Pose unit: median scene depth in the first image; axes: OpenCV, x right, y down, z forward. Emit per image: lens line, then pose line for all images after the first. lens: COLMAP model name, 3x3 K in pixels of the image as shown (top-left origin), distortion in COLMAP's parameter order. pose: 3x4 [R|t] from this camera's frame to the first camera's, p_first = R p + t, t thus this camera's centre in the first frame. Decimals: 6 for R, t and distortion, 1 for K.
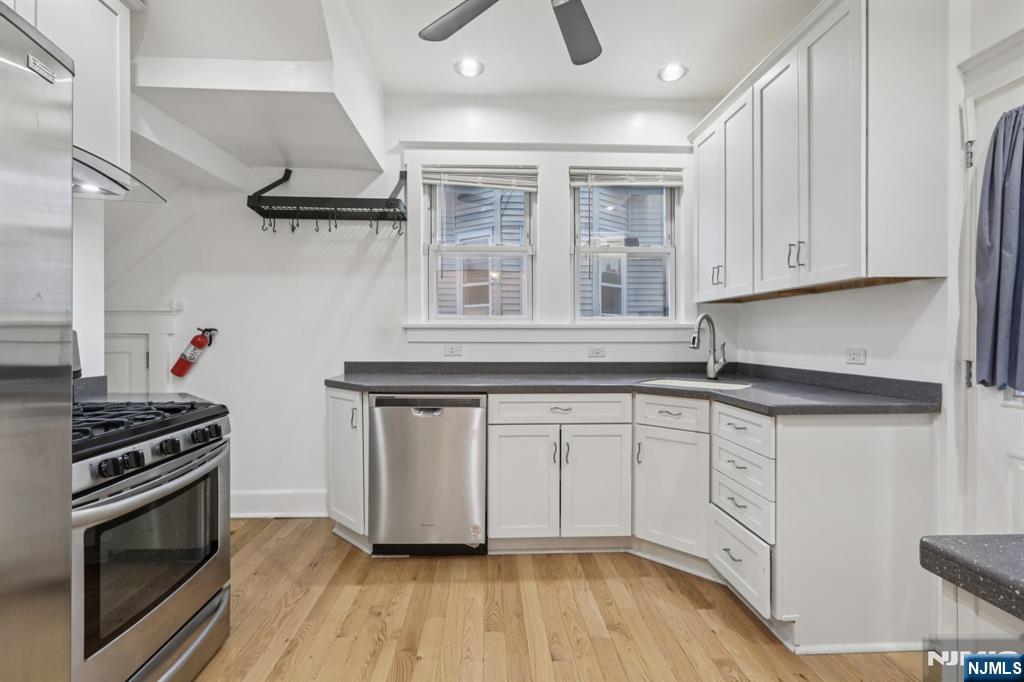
lens RADIAL K [[472.8, 0, 512.3], [0, 472.8, 337.7], [0, 0, 1]] dist [-0.001604, 0.000333]
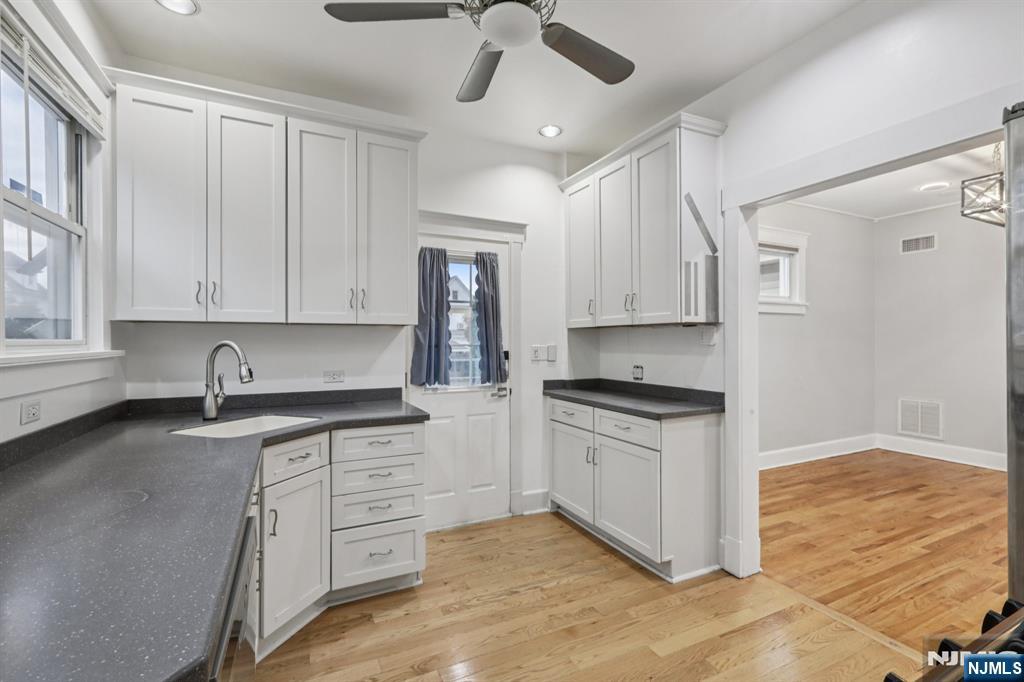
lens RADIAL K [[456.0, 0, 512.0], [0, 456.0, 341.0], [0, 0, 1]] dist [0.001312, 0.000550]
pose [[-0.392492, -0.001882, 0.919753, -0.479504], [0.006375, 0.999968, 0.004767, -0.045998], [-0.919733, 0.007734, -0.392468, 0.785825]]
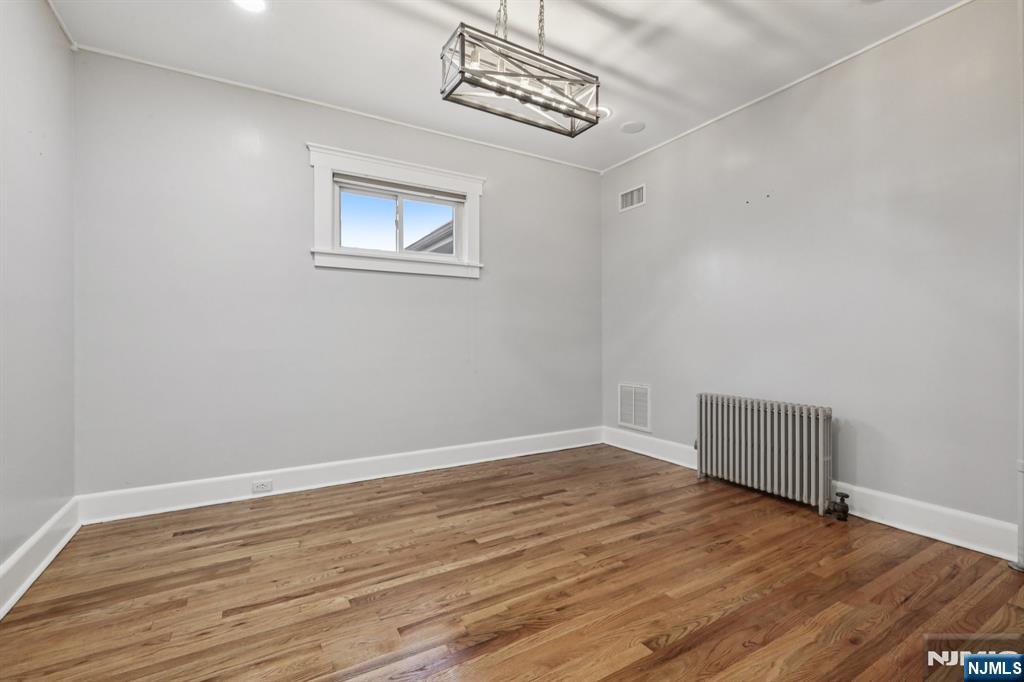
lens RADIAL K [[454.4, 0, 515.0], [0, 454.4, 339.1], [0, 0, 1]] dist [-0.001244, 0.000054]
pose [[-0.470160, 0.001172, 0.882581, -0.584751], [0.006826, 0.999974, 0.002309, 0.046812], [-0.882555, 0.007110, -0.470155, -0.308150]]
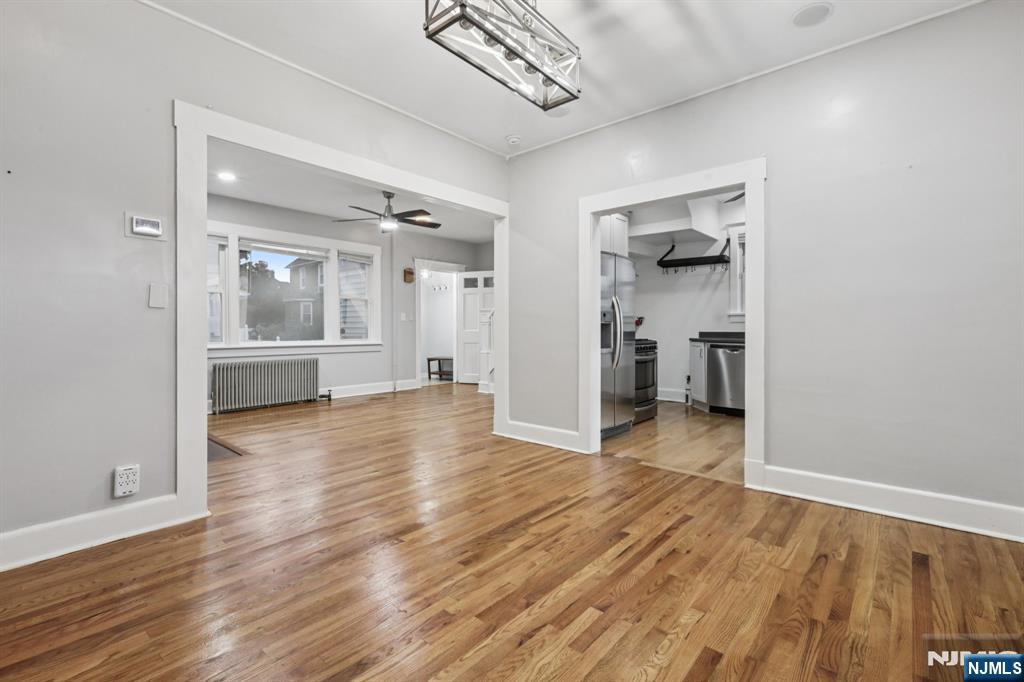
lens RADIAL K [[455.9, 0, 512.9], [0, 455.9, 327.4], [0, 0, 1]] dist [-0.000238, 0.000107]
pose [[0.723310, -0.004904, -0.690506, 0.479419], [-0.001136, 0.999965, -0.008291, 0.051135], [0.690523, 0.006781, 0.723279, -1.119386]]
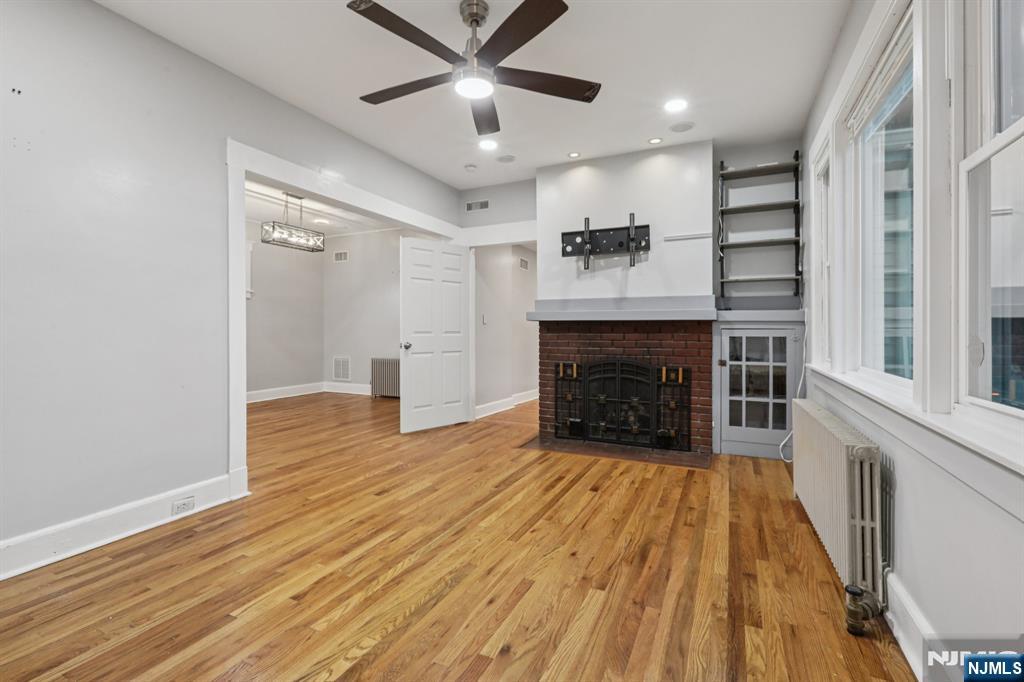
lens RADIAL K [[456.0, 0, 512.0], [0, 456.0, 341.0], [0, 0, 1]] dist [0.001312, 0.000550]
pose [[-0.880734, -0.014185, 0.473400, -1.648810], [-0.003154, 0.999705, 0.024086, 0.032849], [-0.473602, 0.019720, -0.880518, 0.577032]]
